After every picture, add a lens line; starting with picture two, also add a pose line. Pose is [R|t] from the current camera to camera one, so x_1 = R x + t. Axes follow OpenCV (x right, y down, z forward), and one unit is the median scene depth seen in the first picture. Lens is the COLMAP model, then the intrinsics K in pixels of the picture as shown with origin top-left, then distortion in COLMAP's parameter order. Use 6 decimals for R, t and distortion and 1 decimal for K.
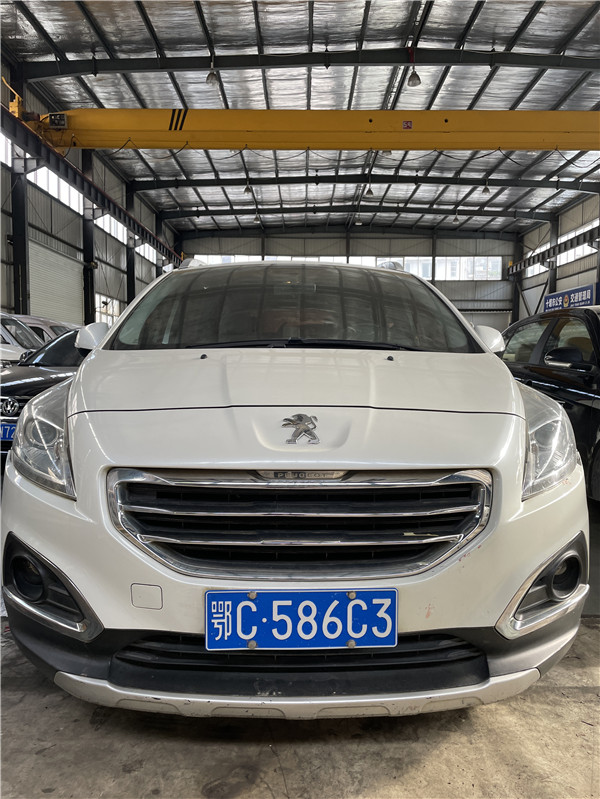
lens RADIAL K [[609.5, 0, 301.9], [0, 609.5, 389.5], [0, 0, 1]] dist [0.073219, -0.065008]
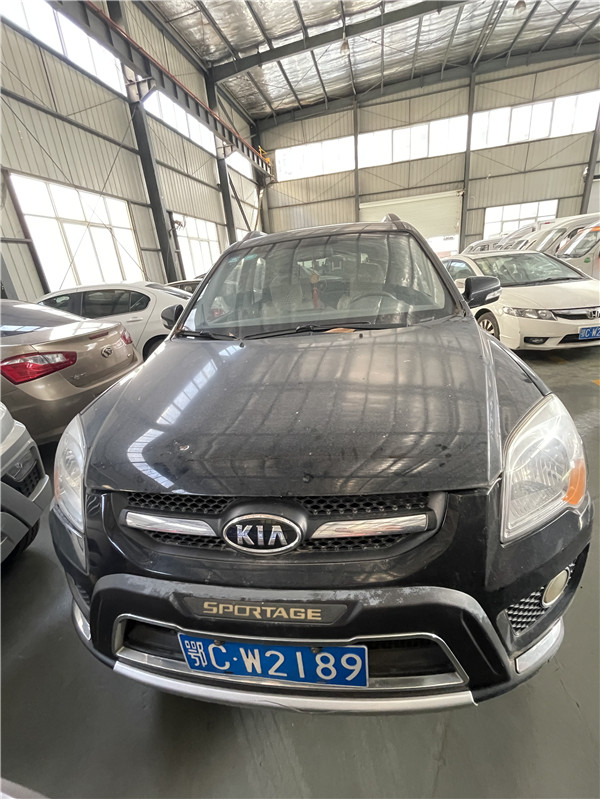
lens RADIAL K [[323.2, 0, 300.3], [0, 323.2, 397.1], [0, 0, 1]] dist [-0.006938, 0.001231]
pose [[0.973006, -0.010468, -0.230542, -0.047418], [0.085552, 0.944155, 0.318201, -0.038181], [0.214337, -0.329335, 0.919564, 0.559348]]
